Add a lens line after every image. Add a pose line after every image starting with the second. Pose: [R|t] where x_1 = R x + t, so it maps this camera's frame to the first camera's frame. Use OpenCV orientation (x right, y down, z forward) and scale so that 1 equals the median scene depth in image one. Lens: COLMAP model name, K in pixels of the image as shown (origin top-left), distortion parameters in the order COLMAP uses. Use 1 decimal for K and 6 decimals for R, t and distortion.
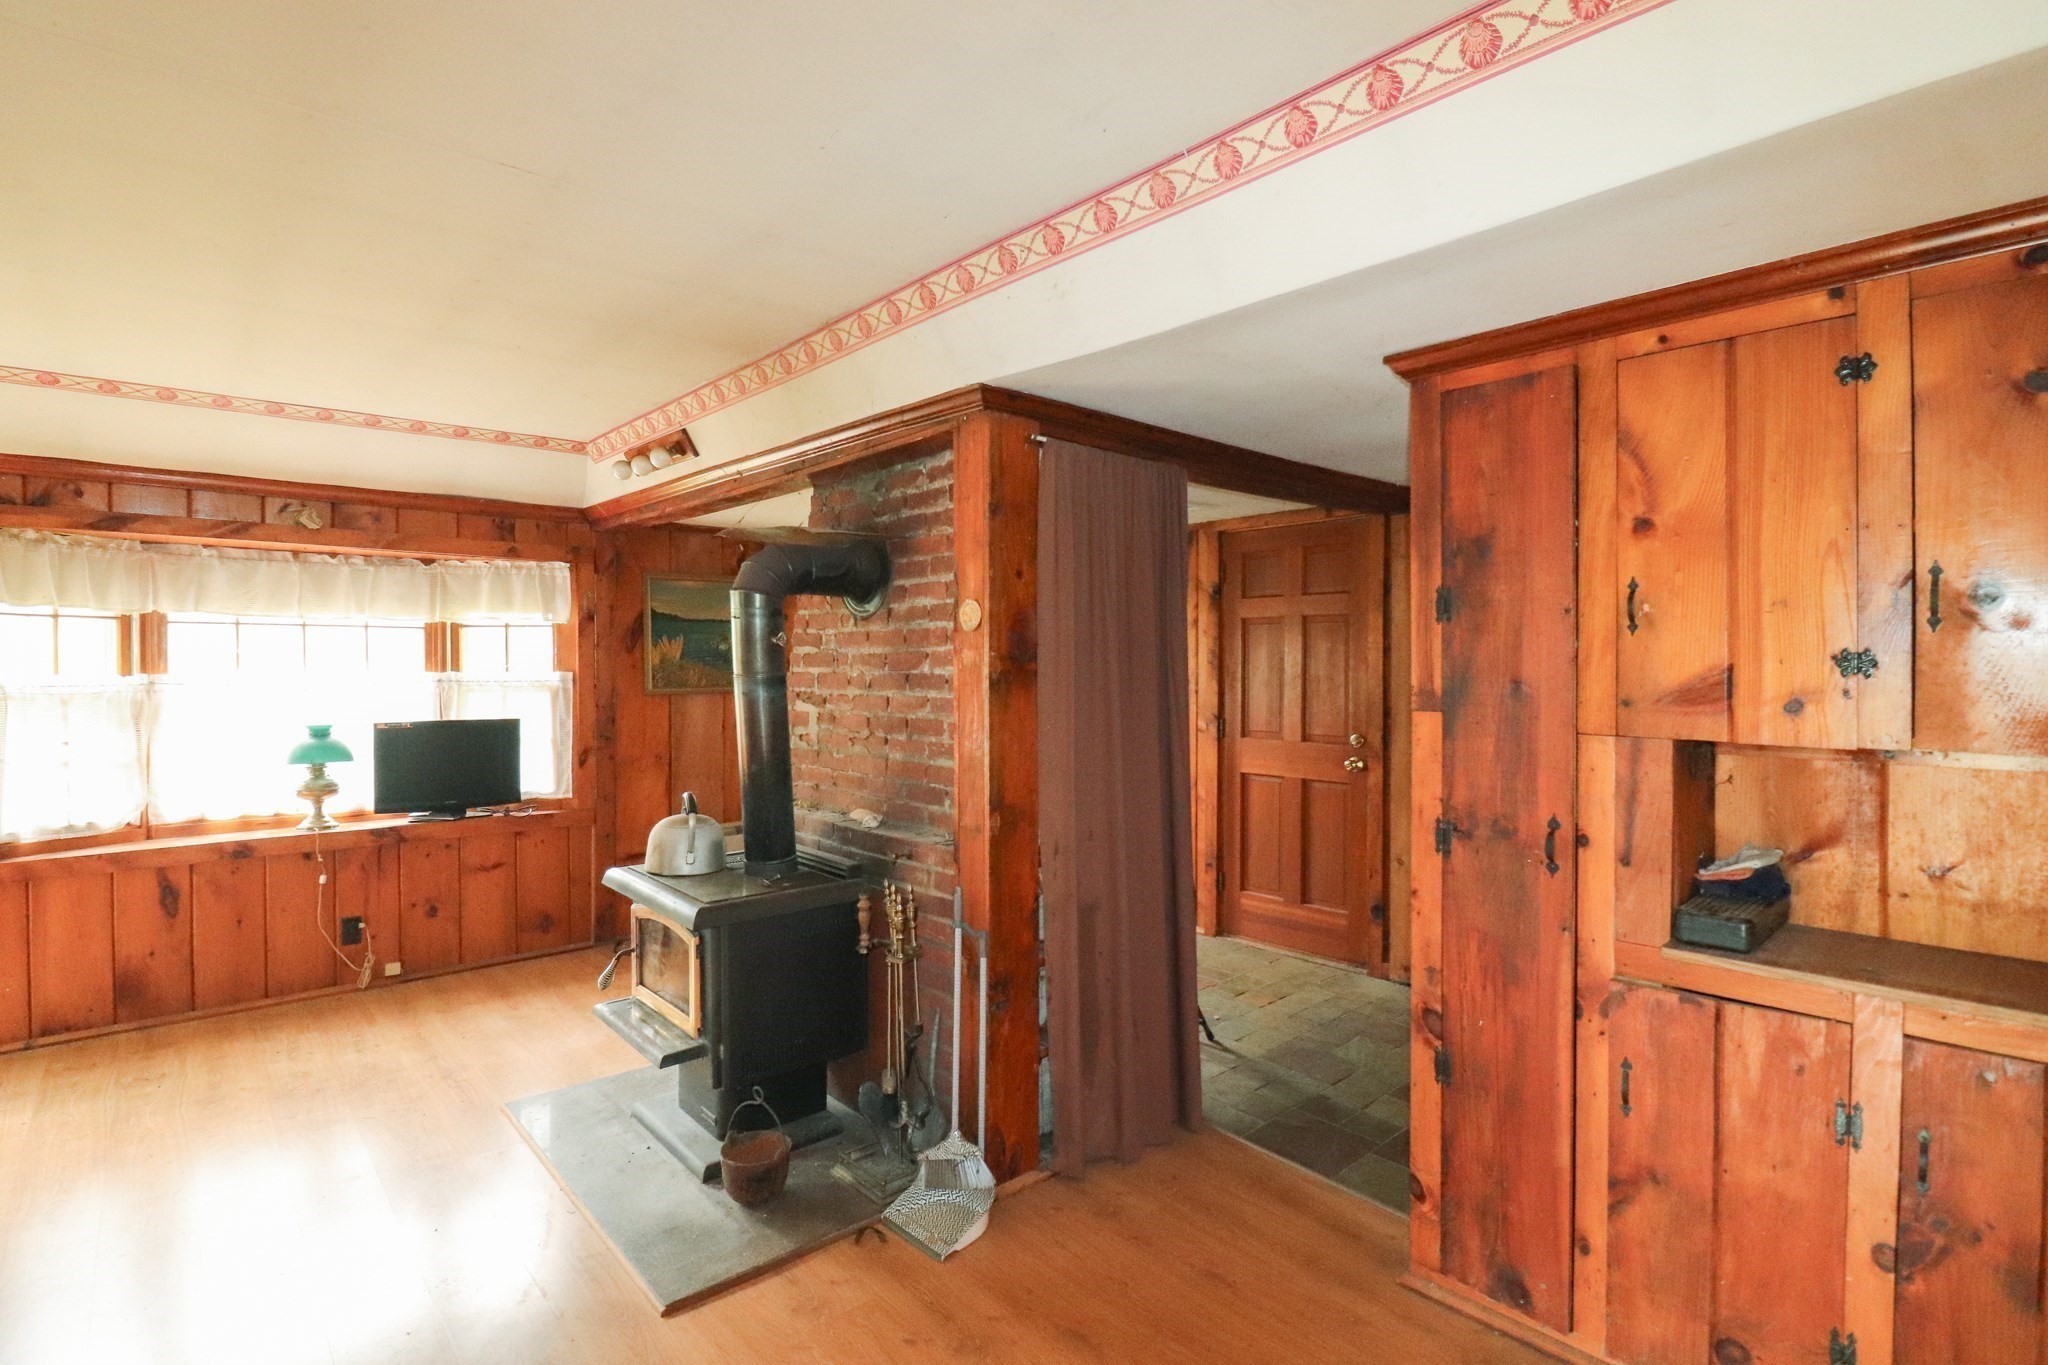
lens RADIAL K [[972.9, 0, 1035.3], [0, 972.9, 679.3], [0, 0, 1]] dist [0.000657, -0.012994]
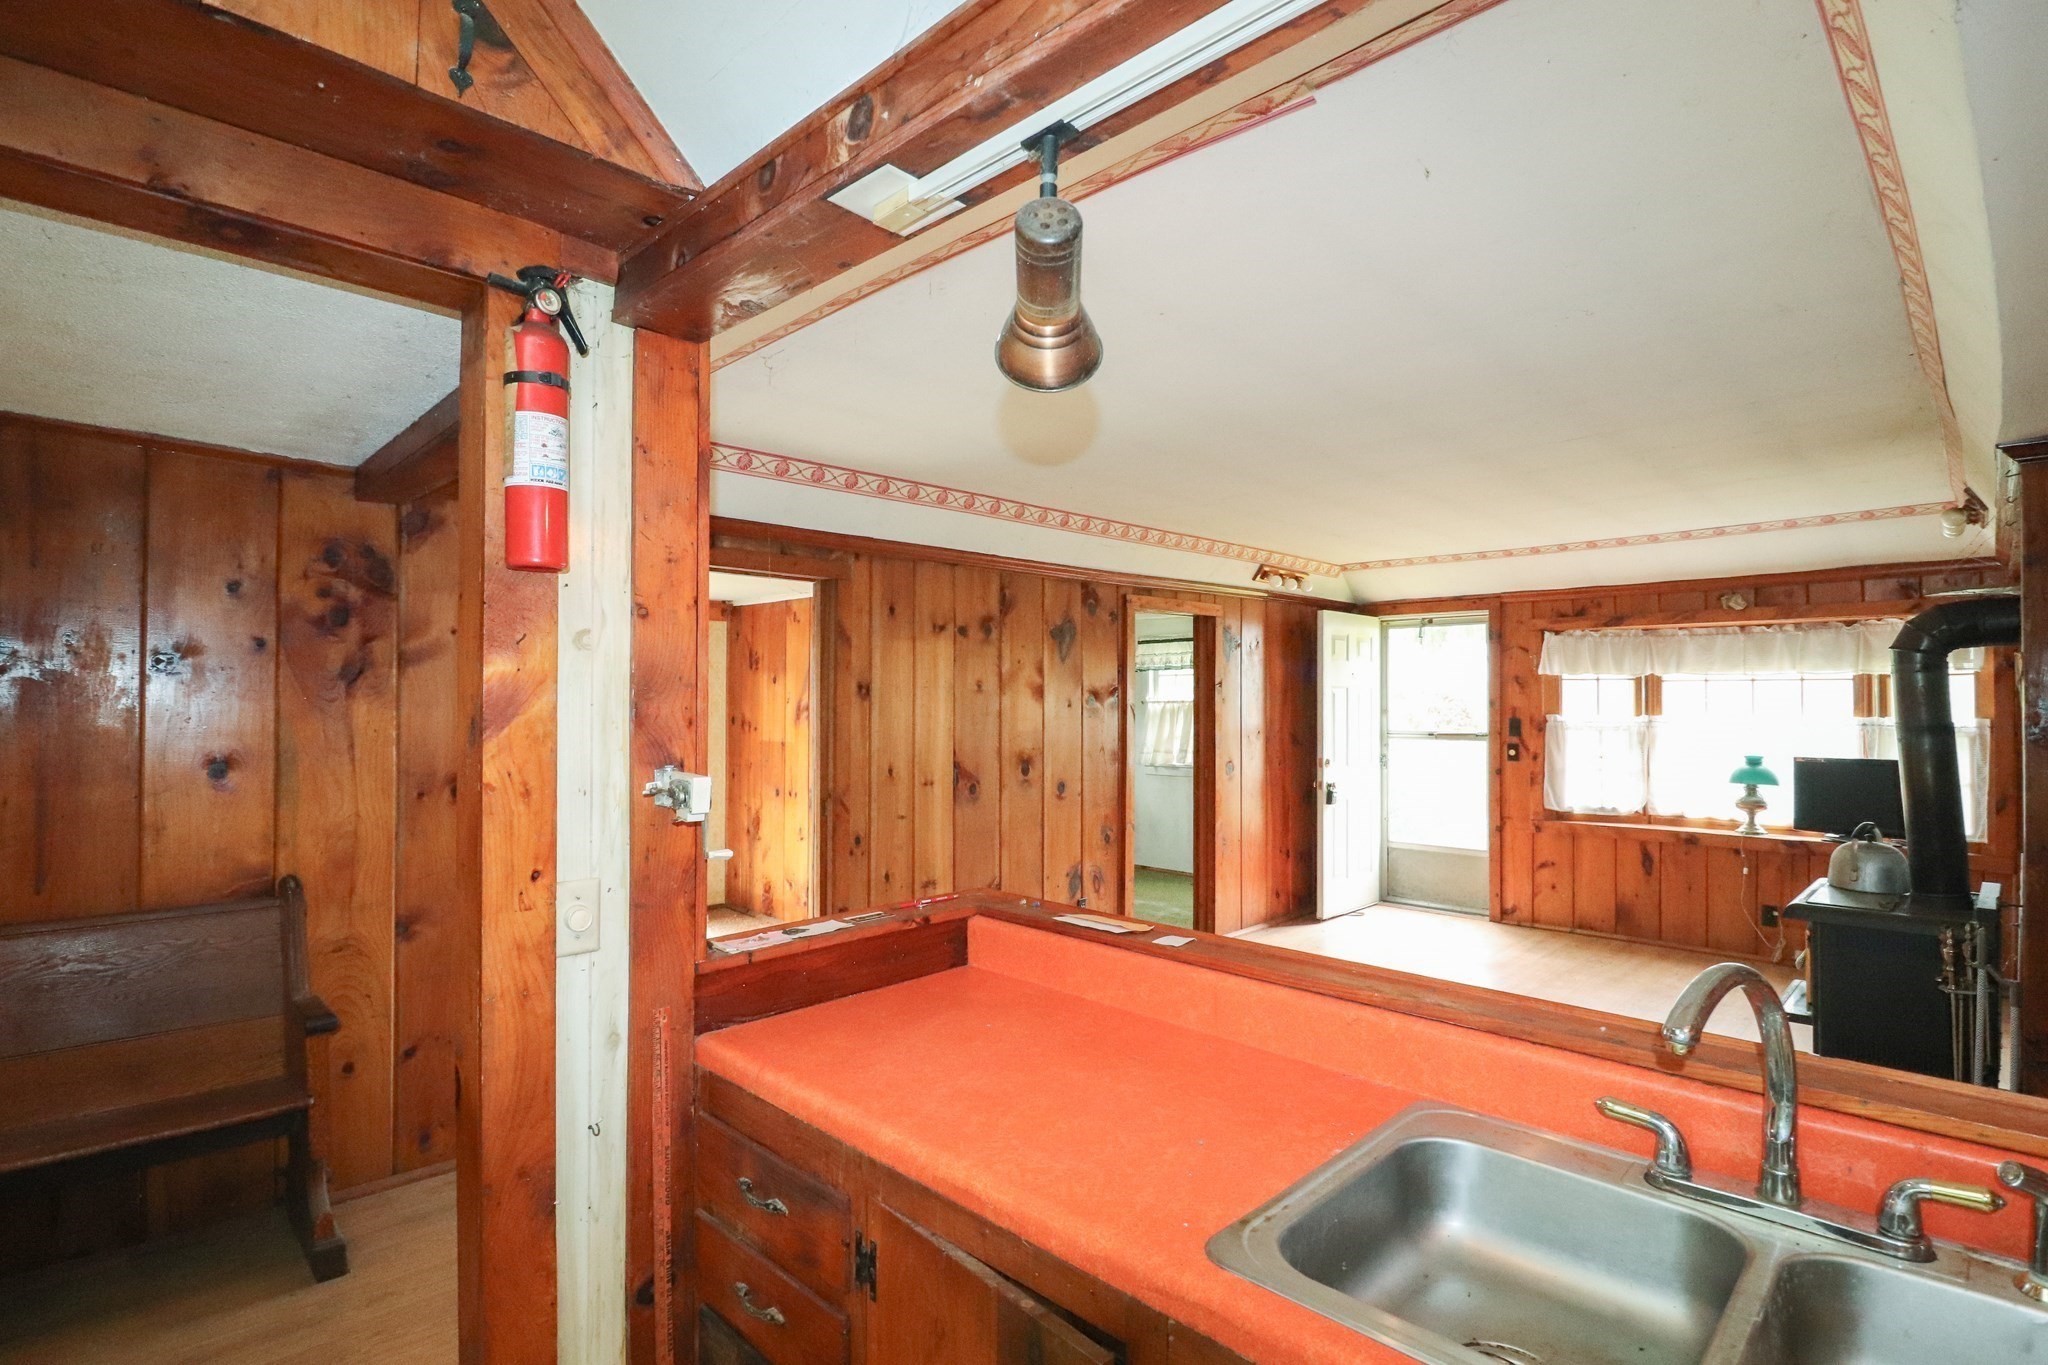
lens RADIAL K [[972.9, 0, 1035.3], [0, 972.9, 679.3], [0, 0, 1]] dist [0.000657, -0.012994]
pose [[0.055549, -0.022514, -0.998202, 0.536639], [-0.019726, 0.999526, -0.023641, -0.006401], [0.998261, 0.021004, 0.055079, -0.055437]]
